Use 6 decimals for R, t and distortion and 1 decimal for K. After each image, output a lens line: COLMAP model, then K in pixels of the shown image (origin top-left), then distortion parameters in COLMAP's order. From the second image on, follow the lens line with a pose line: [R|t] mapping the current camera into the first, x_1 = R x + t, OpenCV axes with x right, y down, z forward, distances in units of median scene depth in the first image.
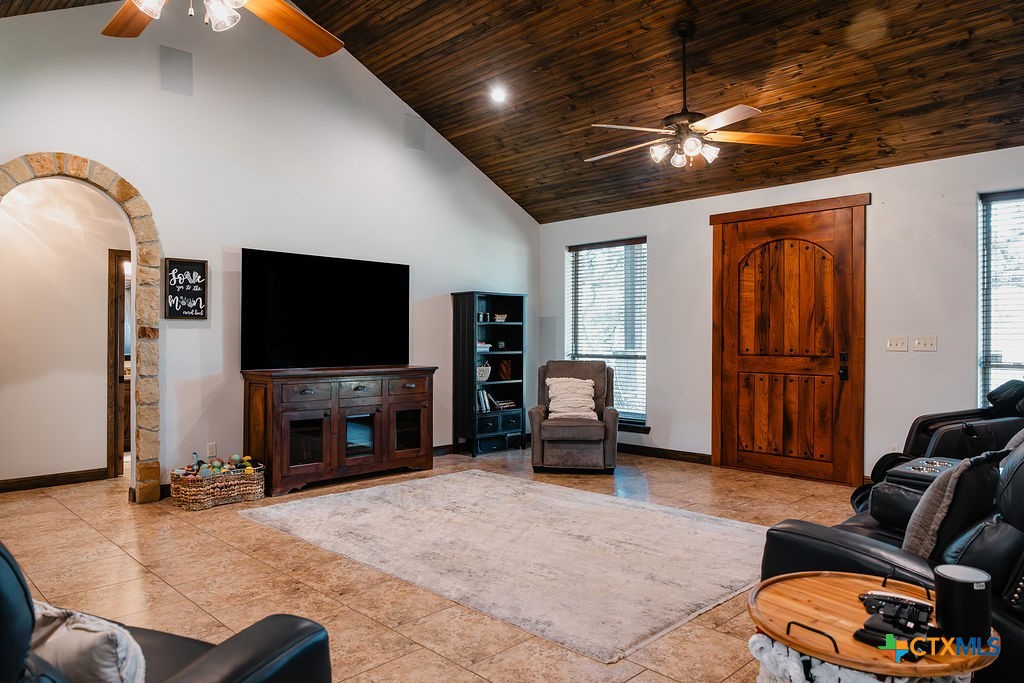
lens RADIAL K [[692.8, 0, 513.1], [0, 692.8, 339.9], [0, 0, 1]] dist [0.002218, -0.000490]
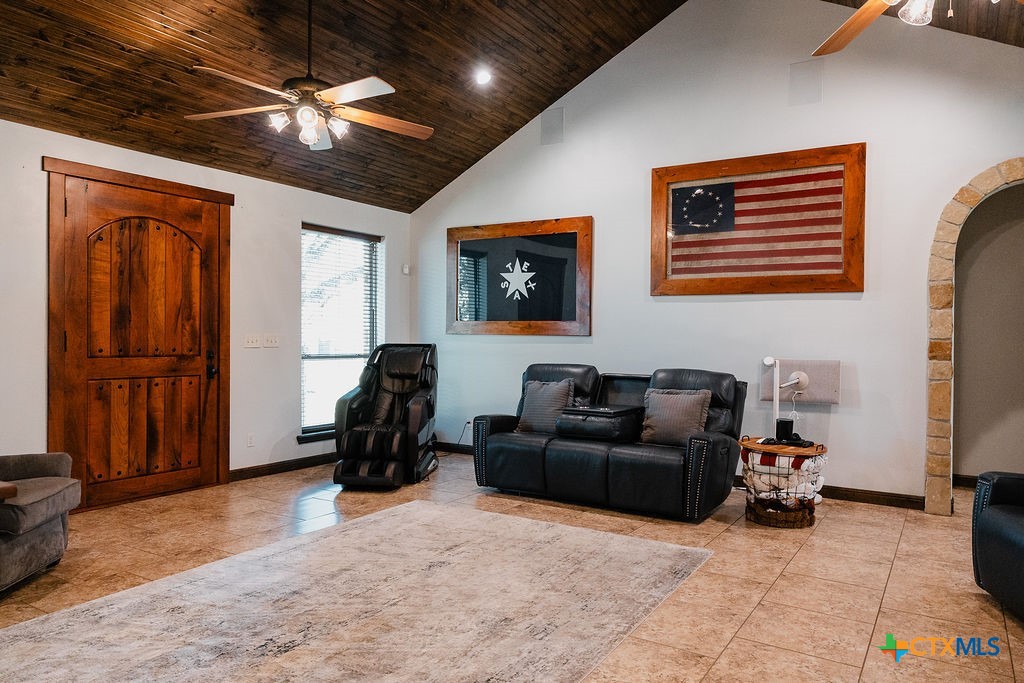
lens RADIAL K [[692.8, 0, 513.2], [0, 692.8, 341.1], [0, 0, 1]] dist [0.002218, -0.000490]
pose [[-0.227414, -0.007637, 0.973768, -0.538288], [-0.004110, 0.999968, 0.006883, -0.003143], [-0.973790, -0.002437, -0.227438, 0.766156]]
